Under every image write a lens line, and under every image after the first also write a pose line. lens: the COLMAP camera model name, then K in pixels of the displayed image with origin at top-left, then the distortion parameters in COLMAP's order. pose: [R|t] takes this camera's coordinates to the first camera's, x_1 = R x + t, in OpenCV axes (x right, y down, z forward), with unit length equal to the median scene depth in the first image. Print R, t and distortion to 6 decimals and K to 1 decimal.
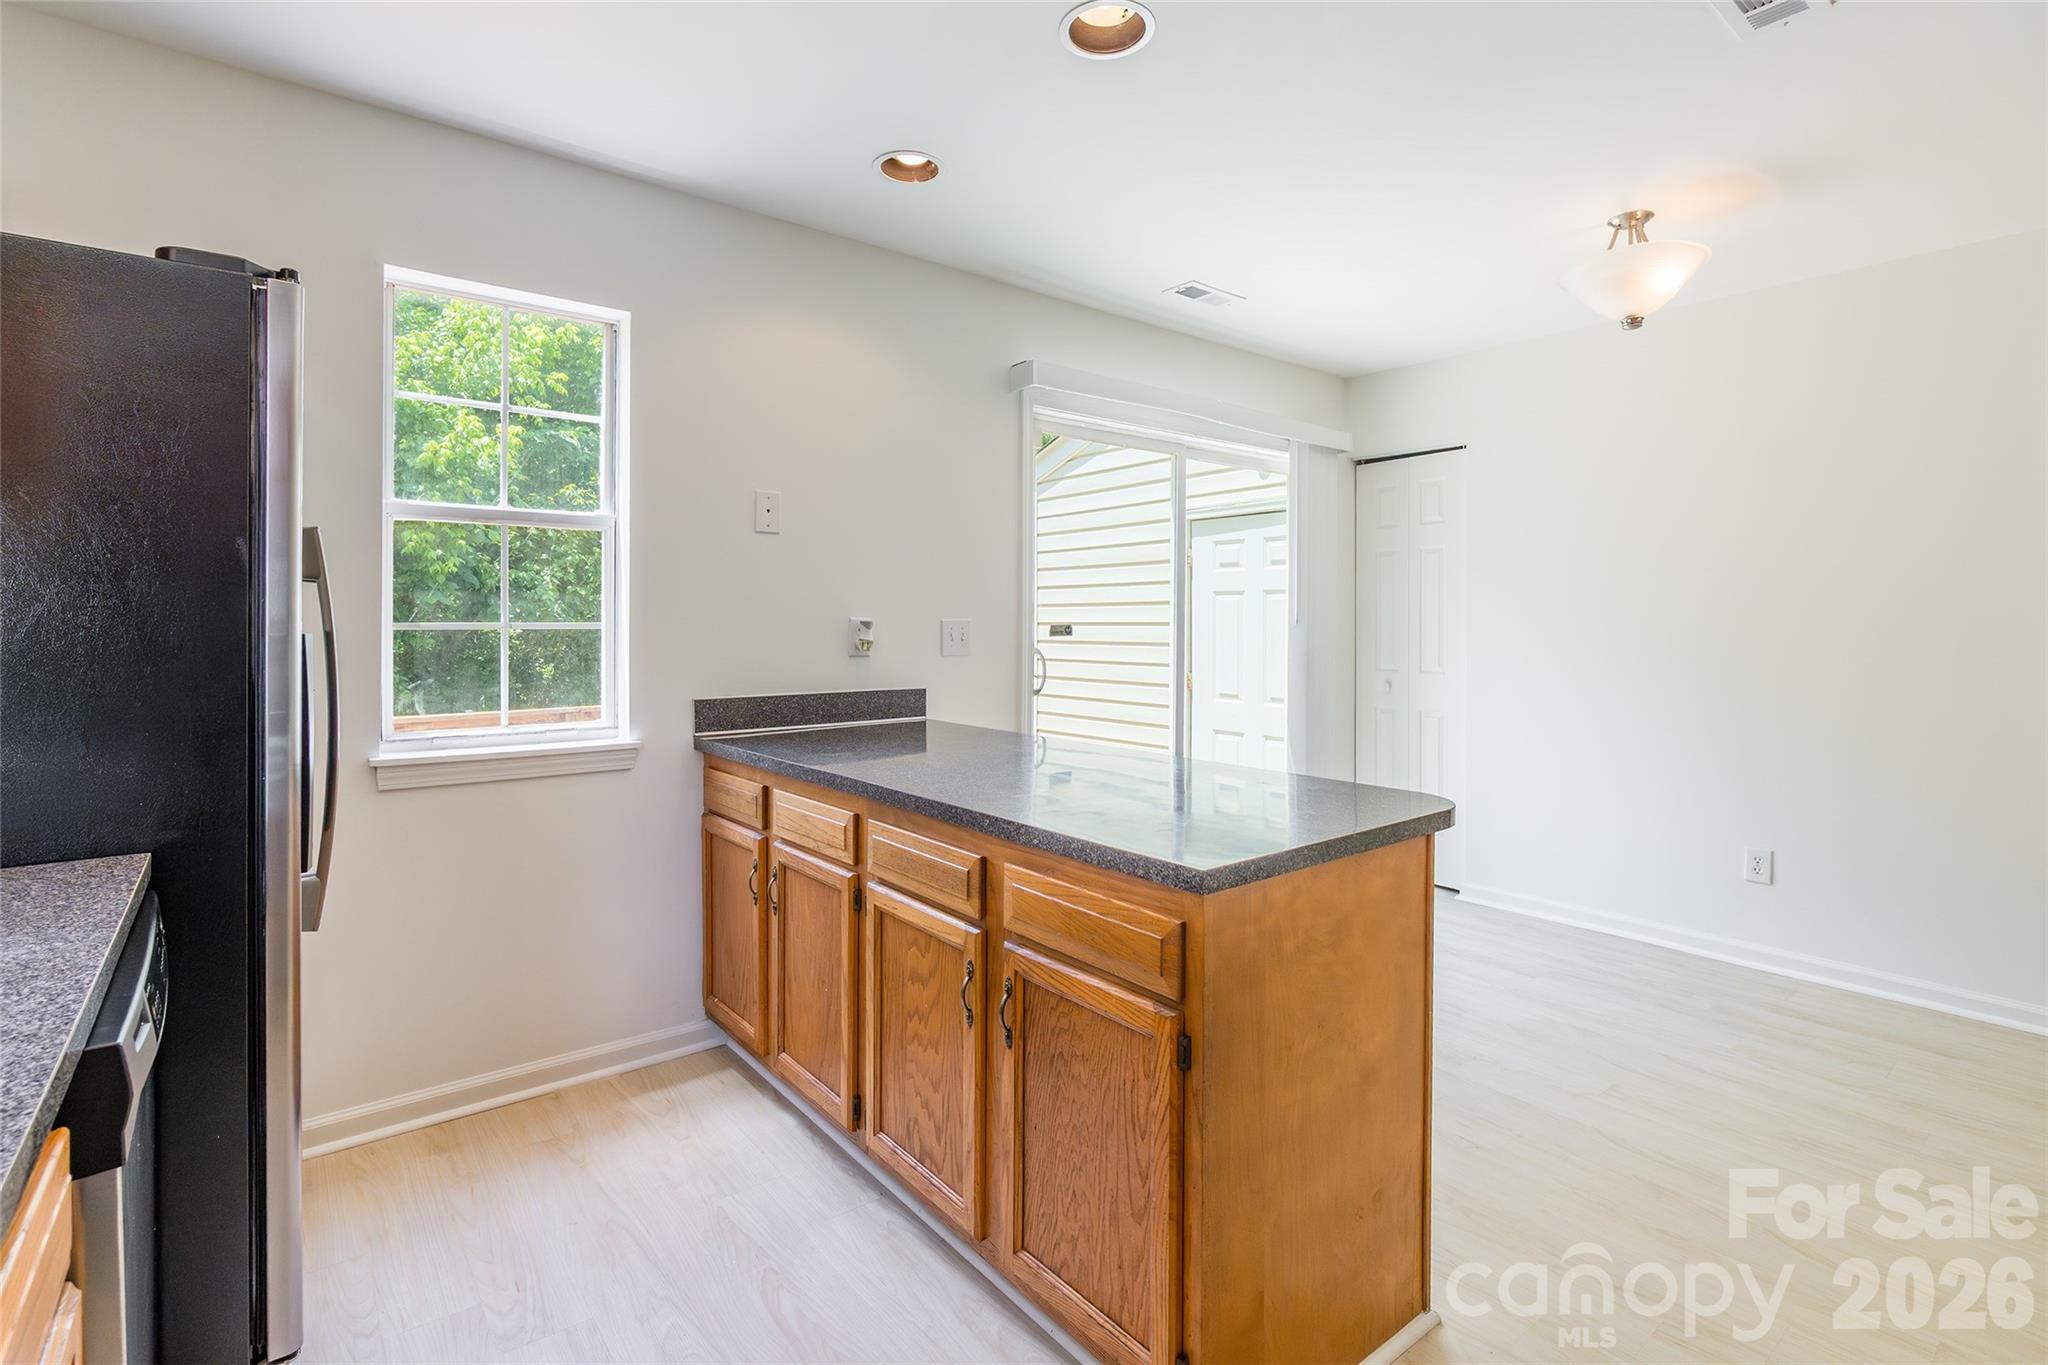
lens RADIAL K [[946.2, 0, 1018.3], [0, 946.2, 611.3], [0, 0, 1]] dist [-0.002879, -0.000394]
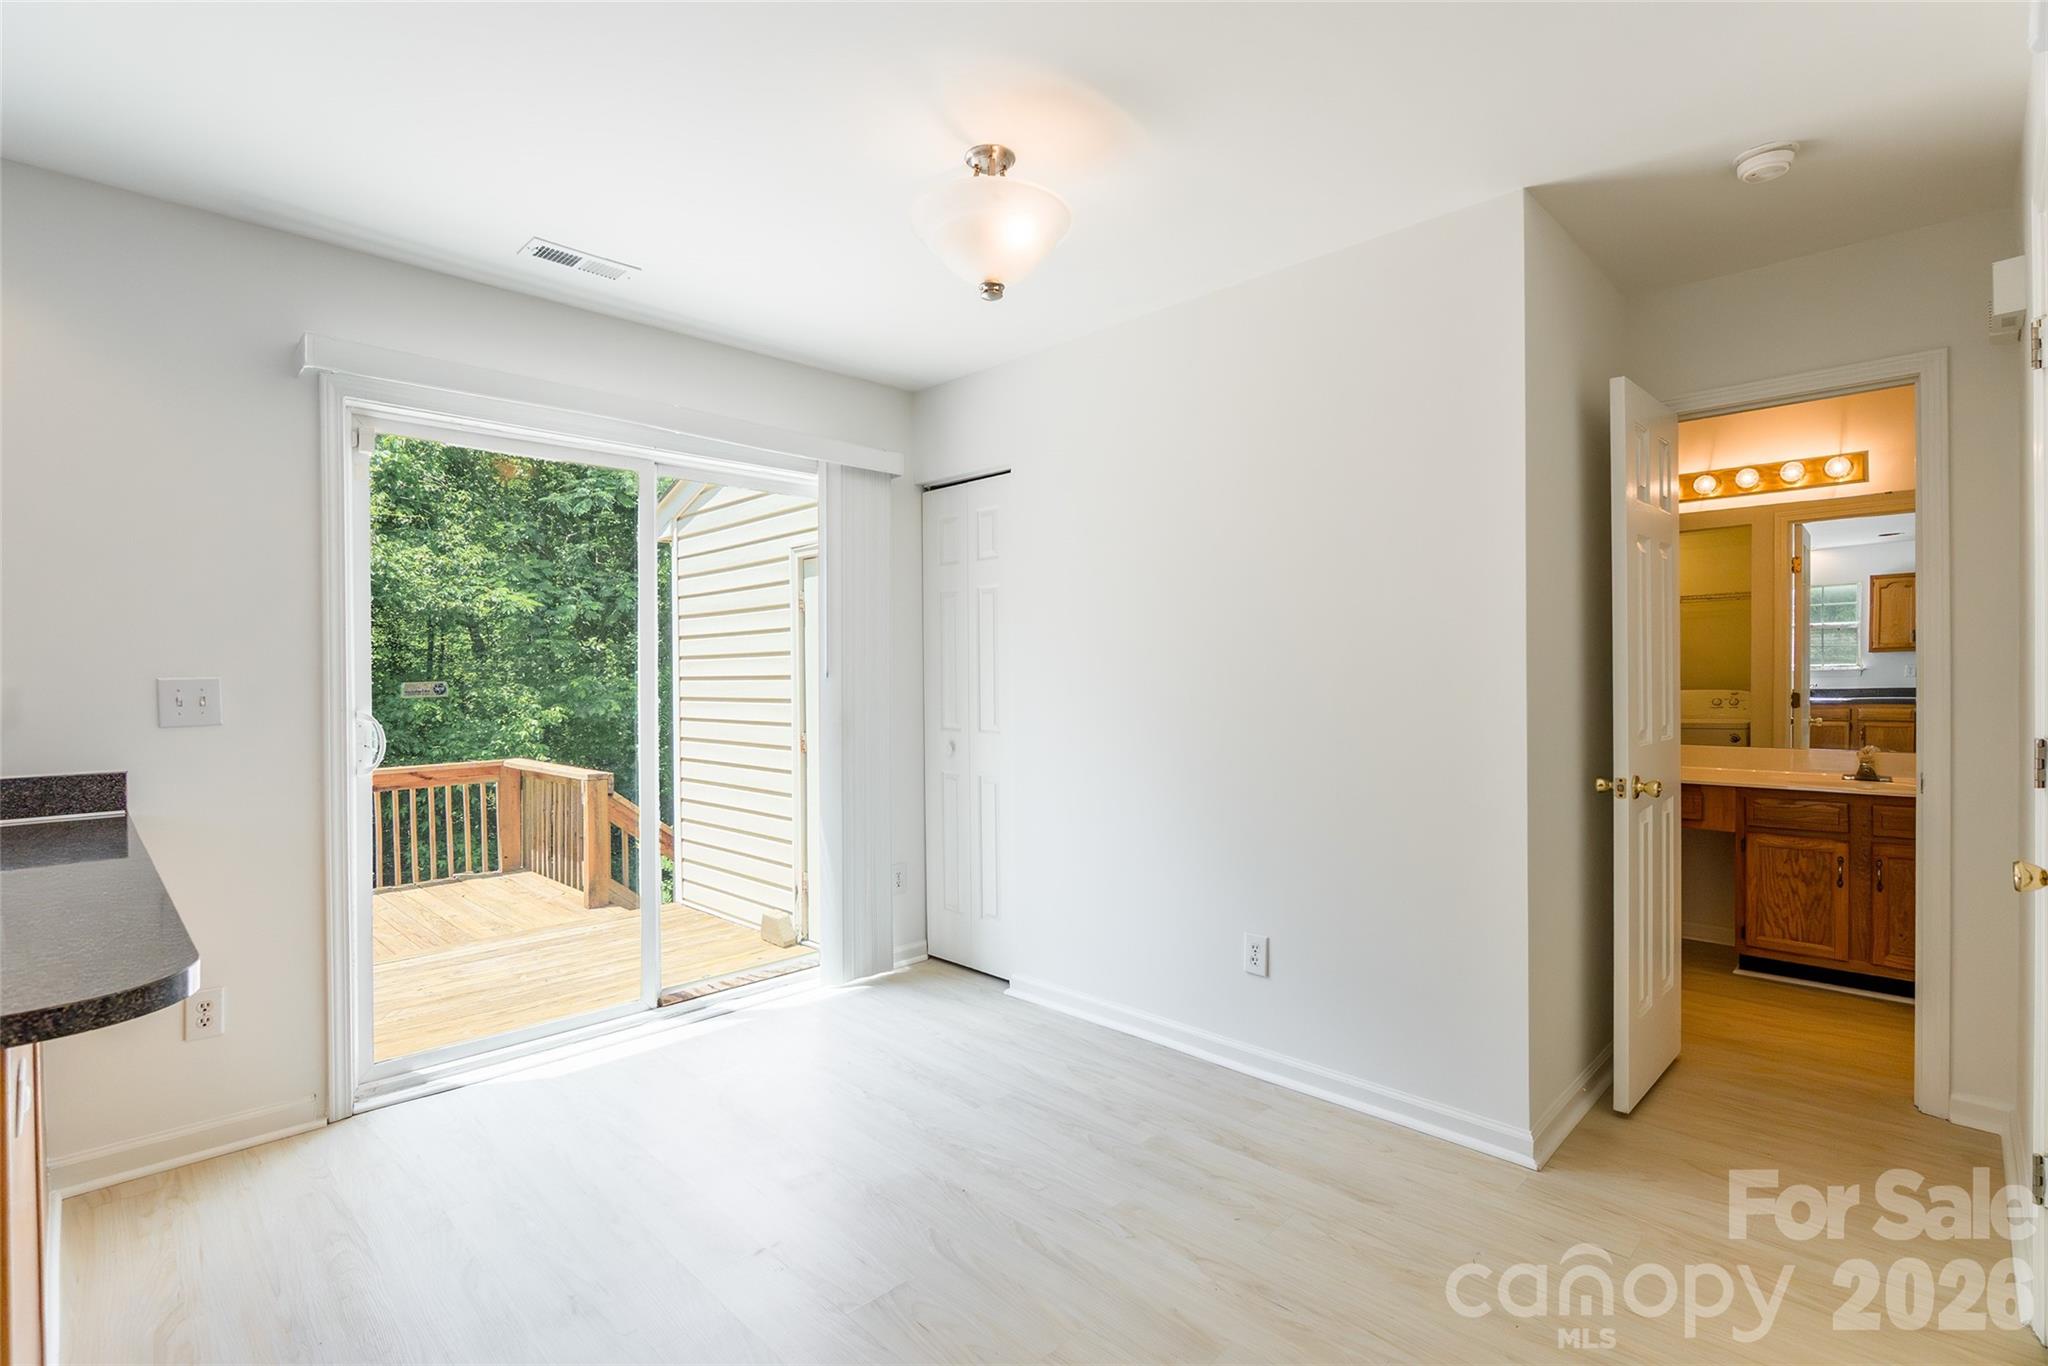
lens RADIAL K [[950.0, 0, 1027.3], [0, 950.0, 669.9], [0, 0, 1]] dist [-0.003755, -0.000240]
pose [[0.992868, -0.011236, 0.118686, 0.467592], [0.010574, 0.999925, 0.006206, 0.004199], [-0.118746, -0.004907, 0.992912, 0.170004]]
